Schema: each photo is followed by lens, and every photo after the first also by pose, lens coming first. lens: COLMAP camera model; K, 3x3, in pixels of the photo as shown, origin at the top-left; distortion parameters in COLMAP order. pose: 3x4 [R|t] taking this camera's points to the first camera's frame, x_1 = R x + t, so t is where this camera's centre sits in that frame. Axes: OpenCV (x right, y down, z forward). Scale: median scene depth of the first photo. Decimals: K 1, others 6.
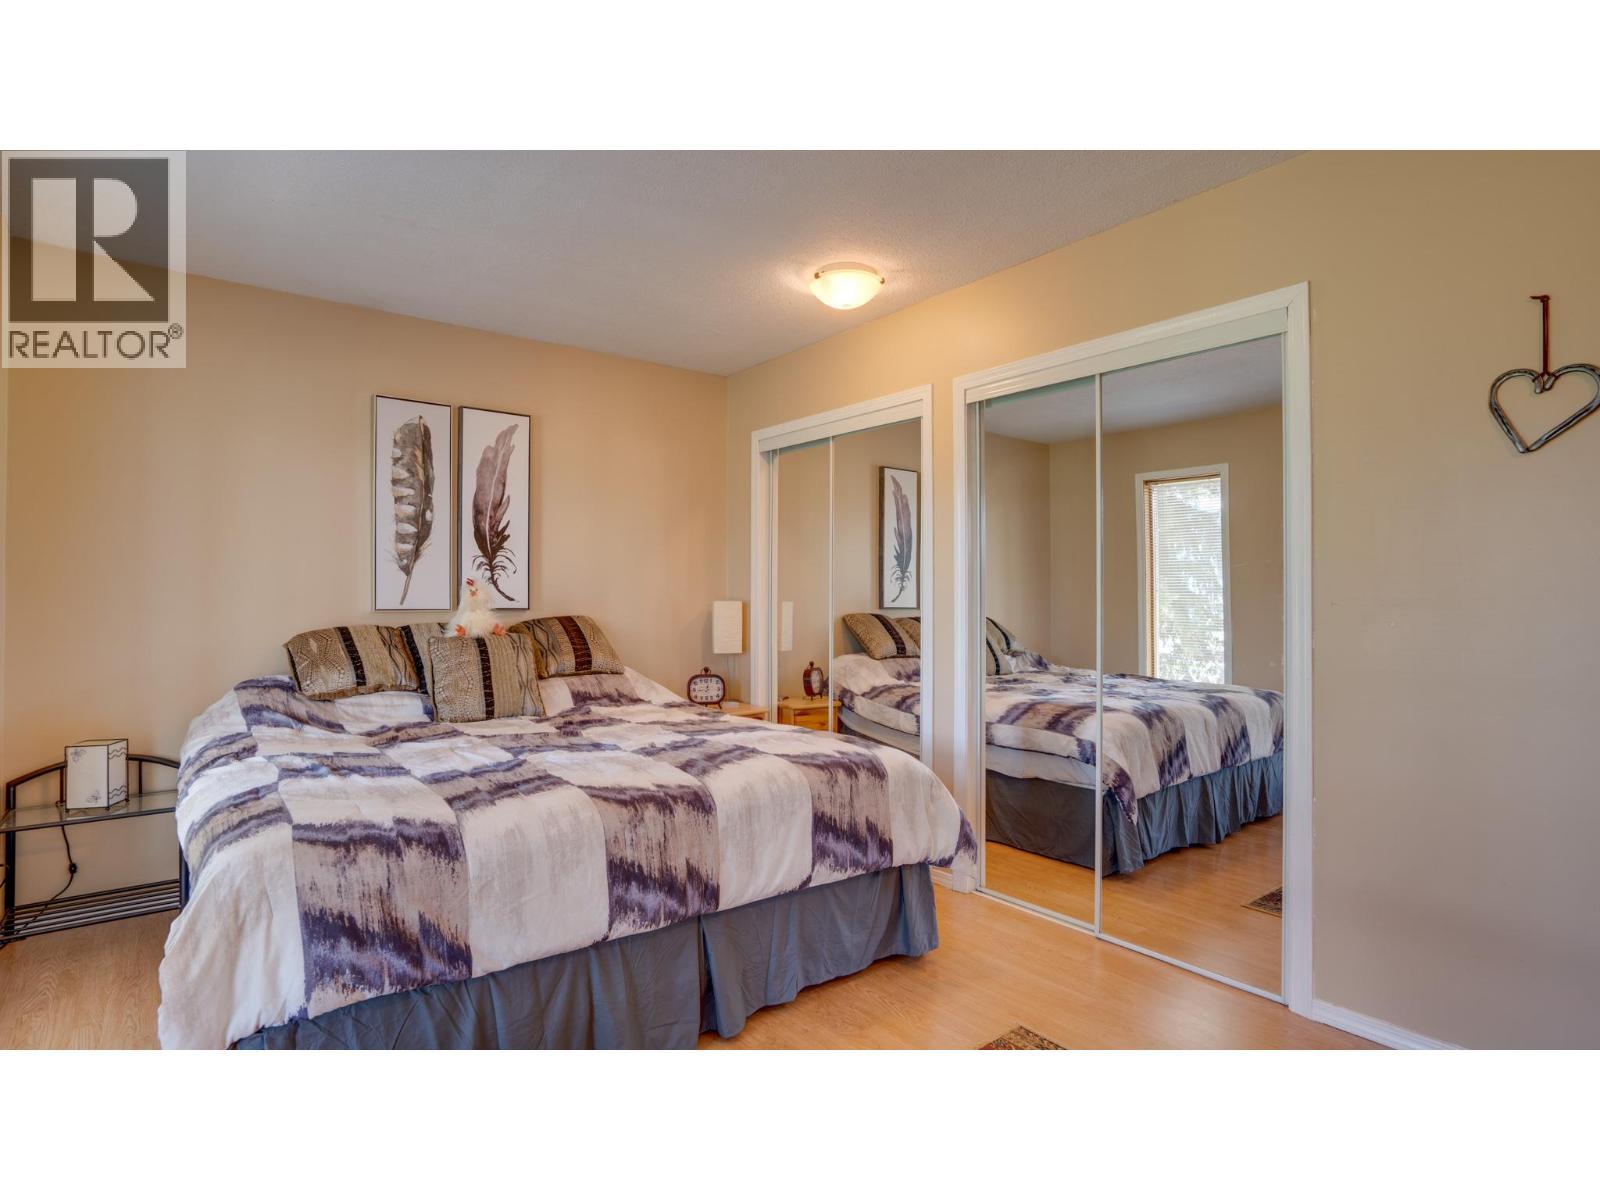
lens RADIAL K [[799.7, 0, 800.0], [0, 799.7, 600.0], [0, 0, 1]] dist [-0.027507, 0.000195]
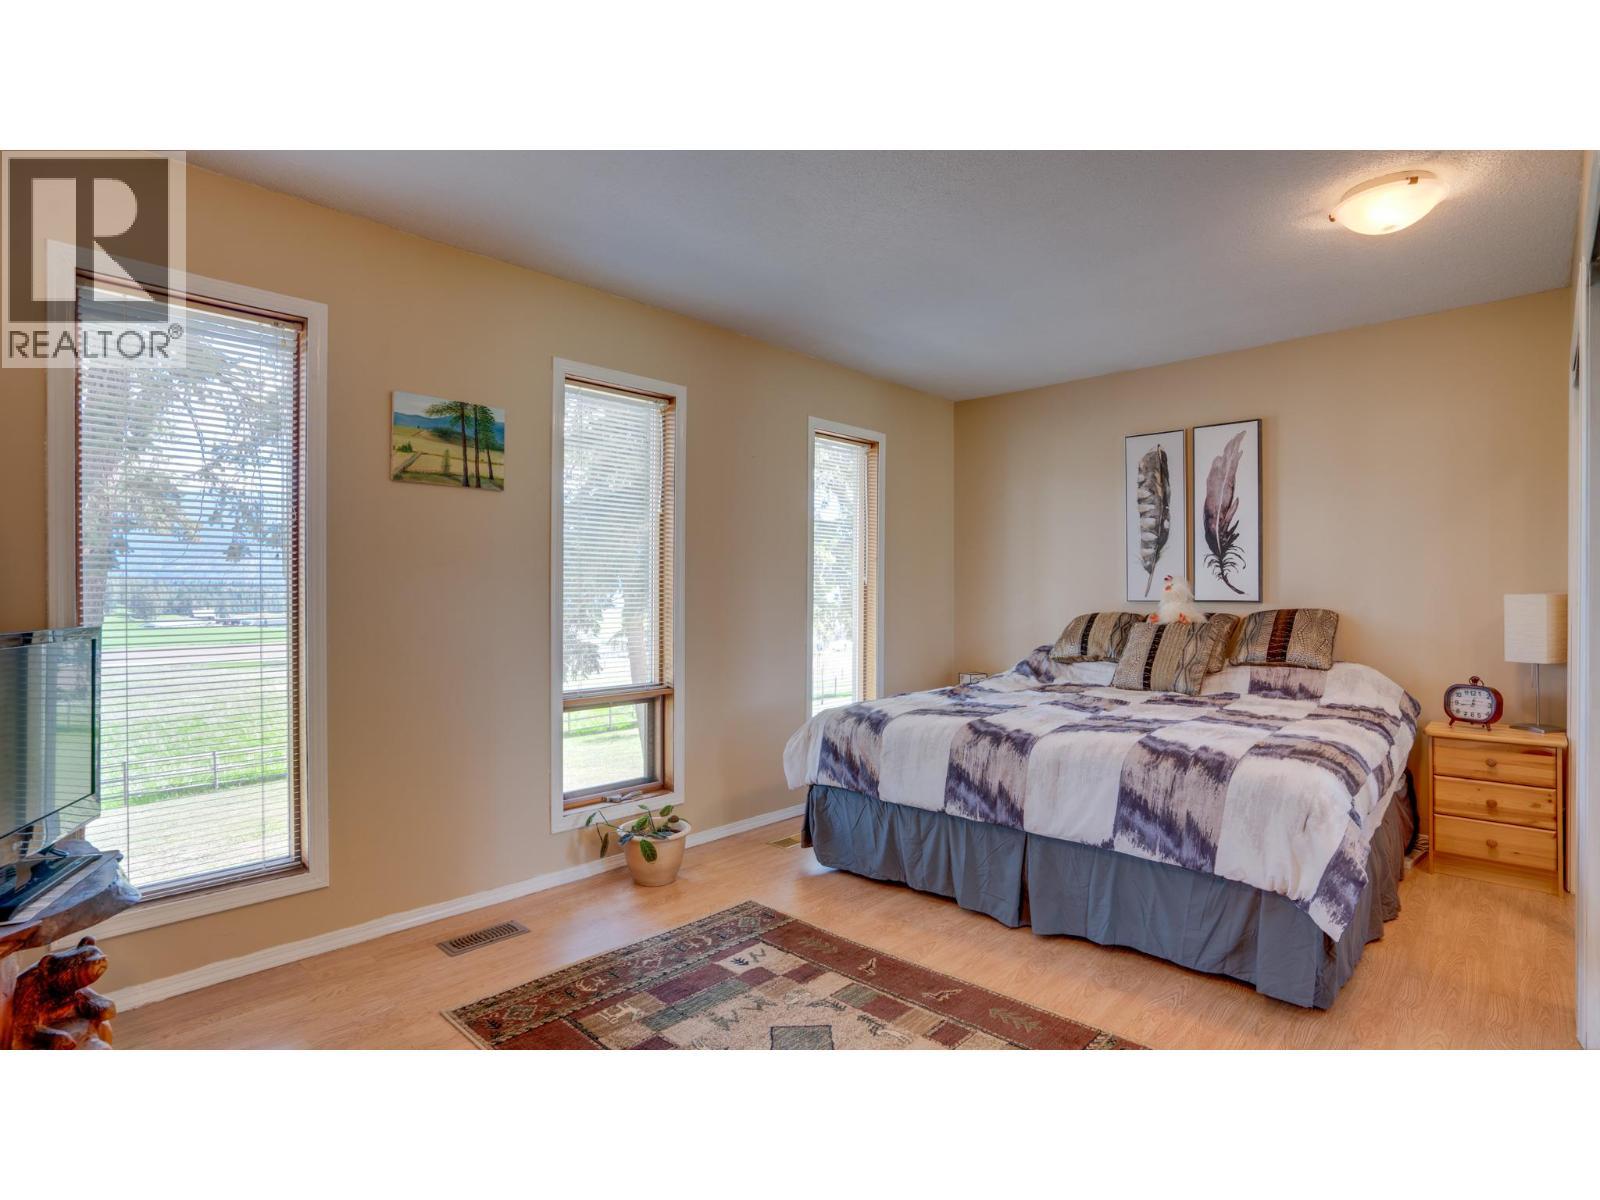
lens RADIAL K [[799.7, 0, 800.0], [0, 799.7, 600.0], [0, 0, 1]] dist [-0.027507, 0.000195]
pose [[0.166968, 0.007112, -0.985937, 0.655137], [0.001895, 0.999970, 0.007534, 0.000036], [0.985961, -0.003126, 0.166949, 0.242251]]
